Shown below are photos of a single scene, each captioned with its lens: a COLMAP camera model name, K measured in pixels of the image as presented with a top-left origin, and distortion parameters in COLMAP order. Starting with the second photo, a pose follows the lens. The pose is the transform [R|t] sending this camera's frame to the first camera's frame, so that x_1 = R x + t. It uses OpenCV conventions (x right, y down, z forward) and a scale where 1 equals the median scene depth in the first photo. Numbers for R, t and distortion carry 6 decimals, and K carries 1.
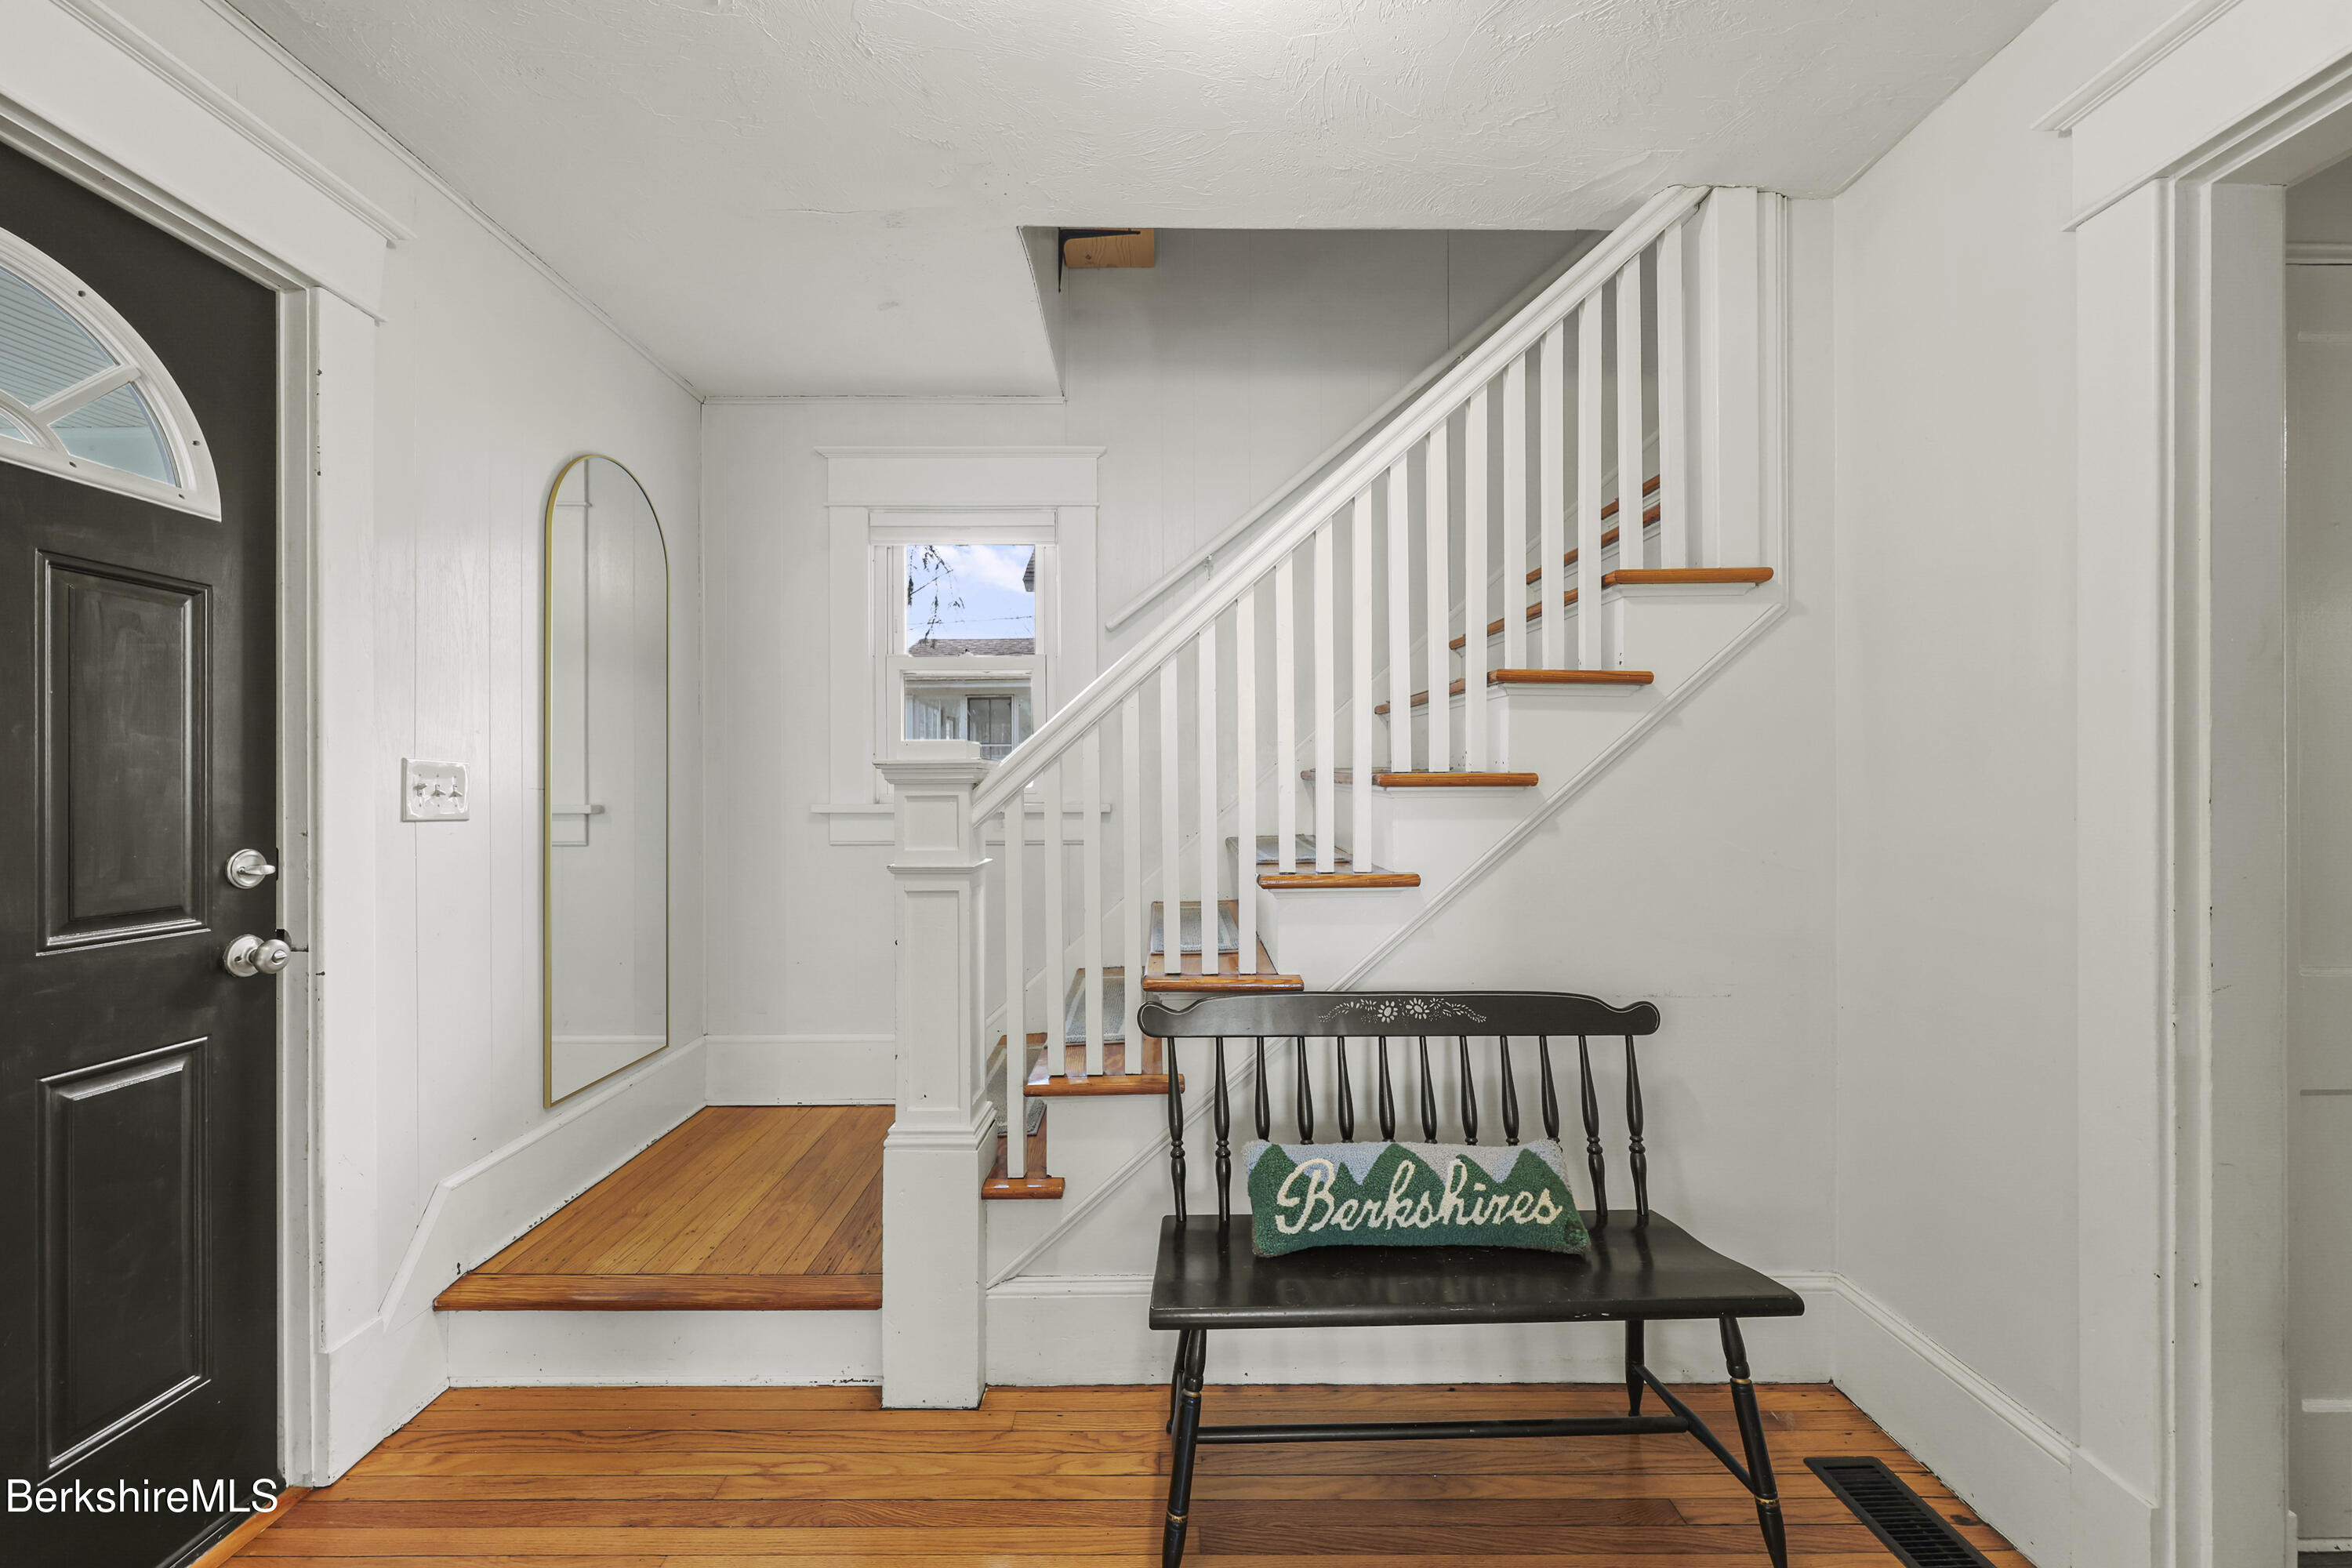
lens RADIAL K [[954.4, 0, 1183.6], [0, 954.4, 791.5], [0, 0, 1]] dist [0.000441, 0.000091]
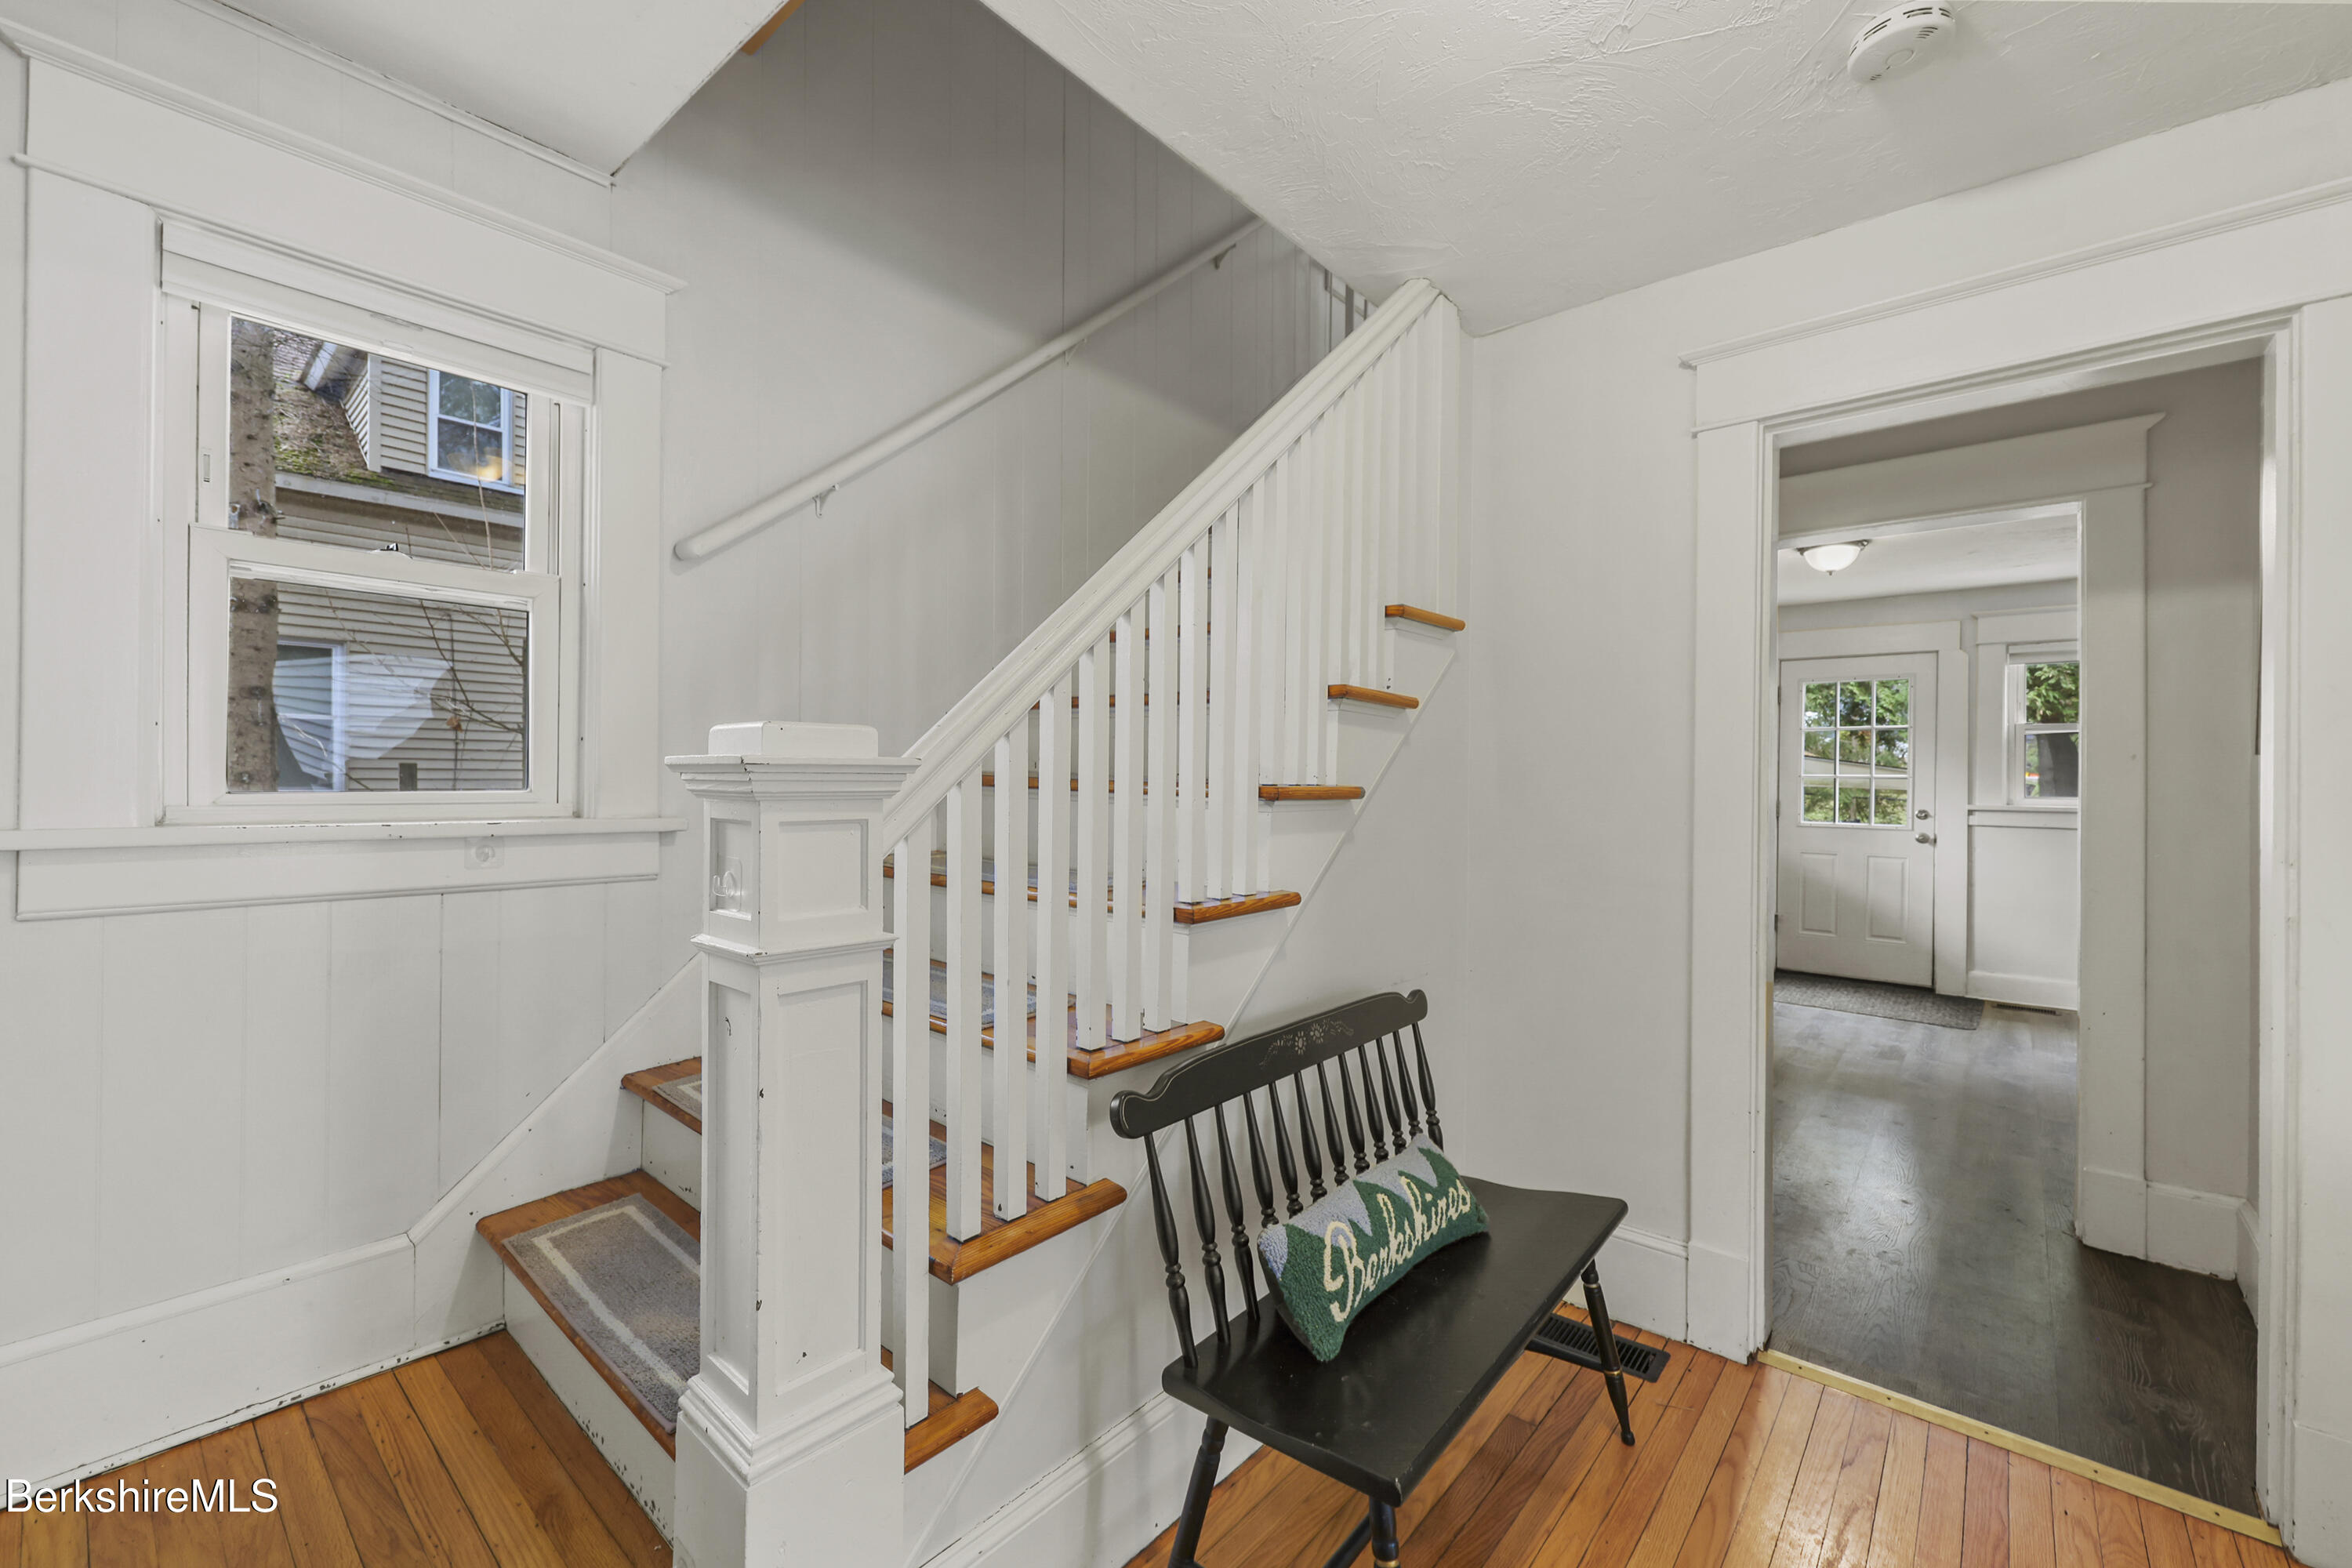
lens RADIAL K [[954.4, 0, 1183.6], [0, 954.4, 791.5], [0, 0, 1]] dist [0.000441, 0.000091]
pose [[0.657434, 0.004535, 0.753499, -0.622133], [-0.005016, 0.999986, -0.001642, -0.012923], [-0.753496, -0.002700, 0.657448, 0.528345]]
